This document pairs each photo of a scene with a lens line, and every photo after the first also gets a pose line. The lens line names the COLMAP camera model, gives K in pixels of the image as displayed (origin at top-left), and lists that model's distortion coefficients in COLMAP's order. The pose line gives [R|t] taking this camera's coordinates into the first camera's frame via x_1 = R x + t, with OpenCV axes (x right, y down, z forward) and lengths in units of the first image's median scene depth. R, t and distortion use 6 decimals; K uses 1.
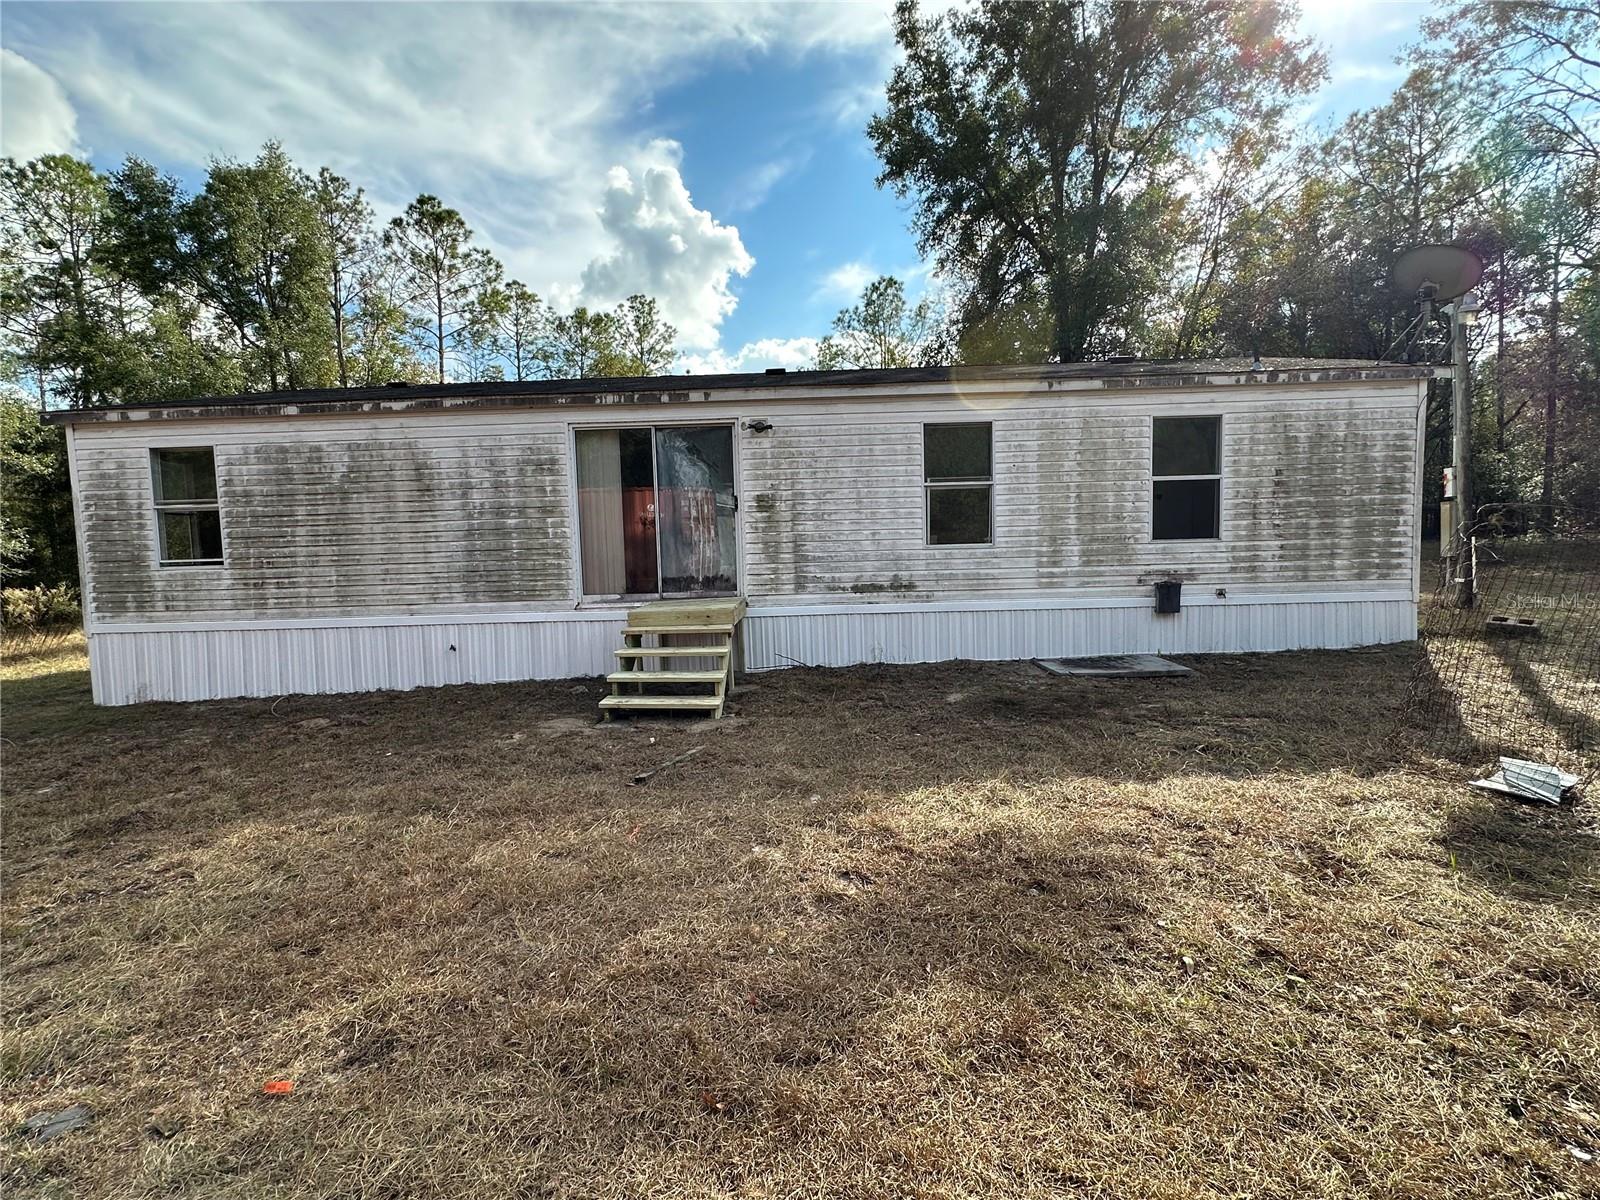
lens RADIAL K [[756.9, 0, 800.5], [0, 756.9, 601.4], [0, 0, 1]] dist [-0.002498, -0.000068]
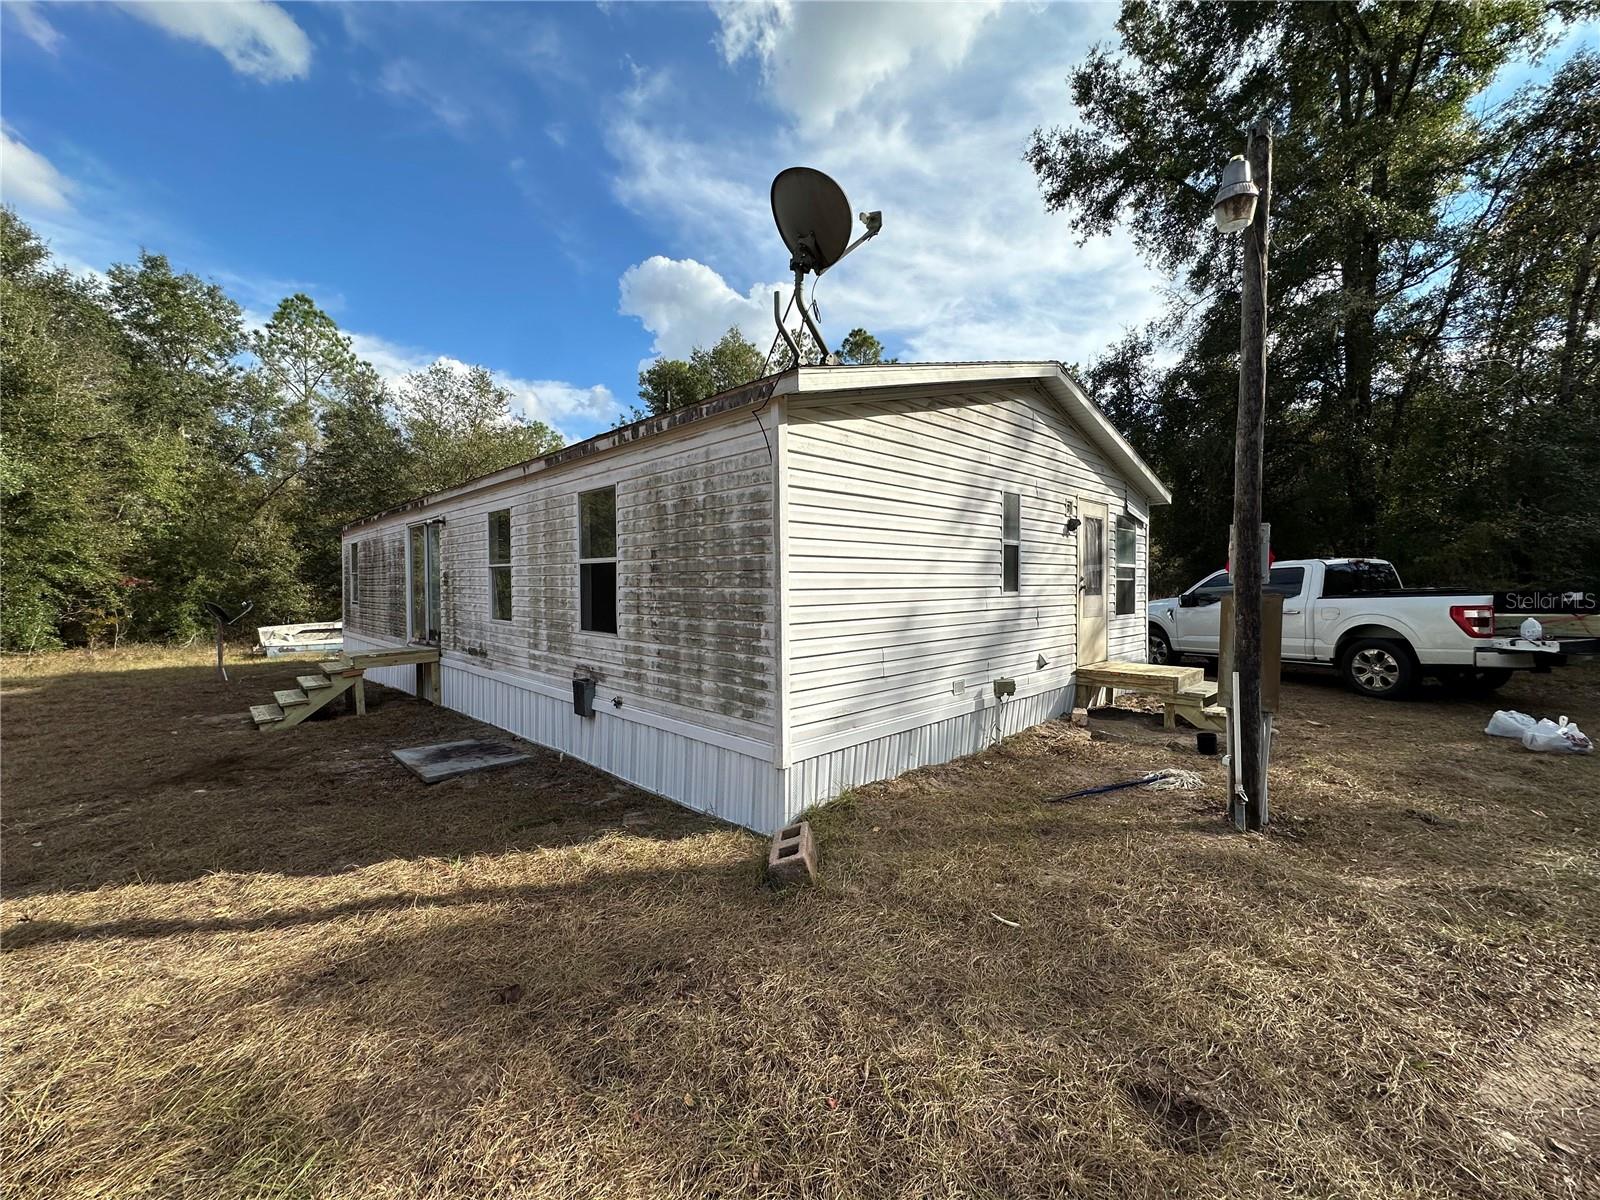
lens RADIAL K [[630.1, 0, 799.8], [0, 630.1, 596.0], [0, 0, 1]] dist [-0.001353, 0.000075]
pose [[0.725303, 0.040683, -0.687226, 1.103145], [-0.074812, 0.996998, -0.019936, -0.119583], [0.684353, 0.065872, 0.726170, 0.607070]]
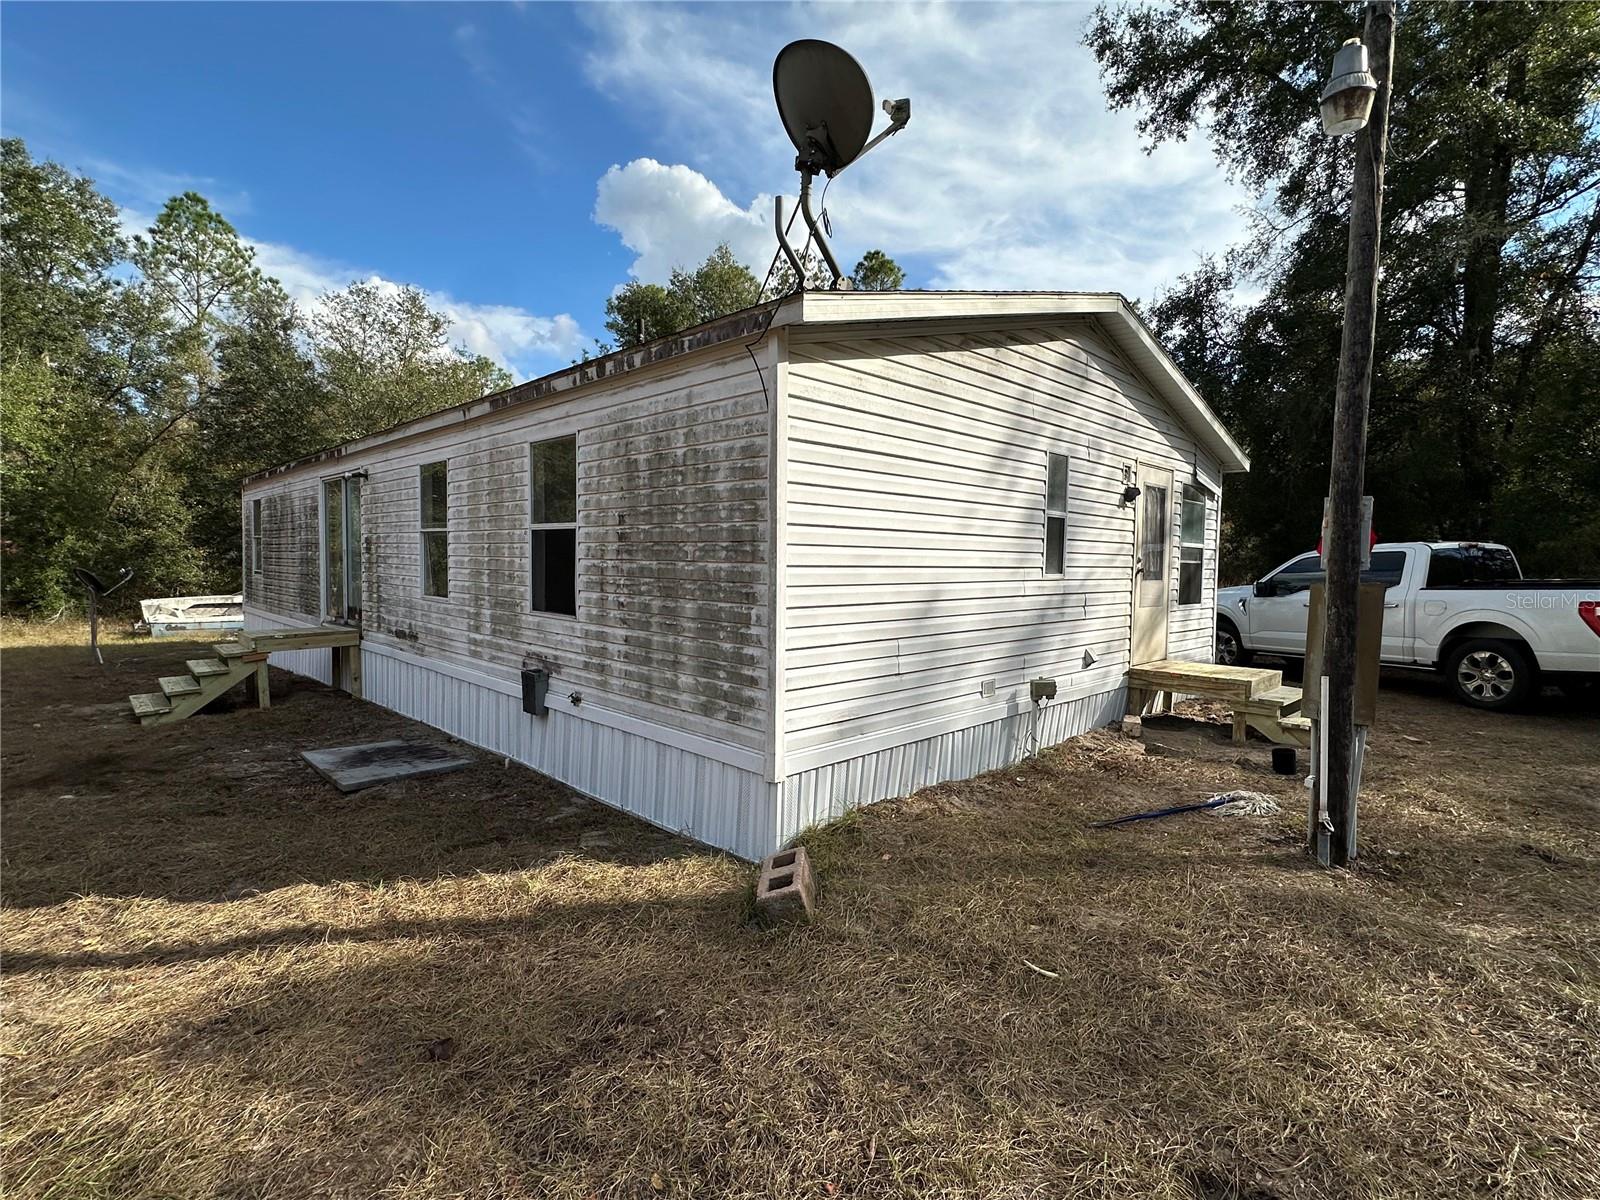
lens RADIAL K [[756.9, 0, 801.3], [0, 756.9, 596.9], [0, 0, 1]] dist [-0.001309, -0.000169]
pose [[0.728725, 0.074768, -0.680712, 1.097255], [-0.094069, 0.995528, 0.008644, -0.119102], [0.678314, 0.057735, 0.732500, 0.610655]]
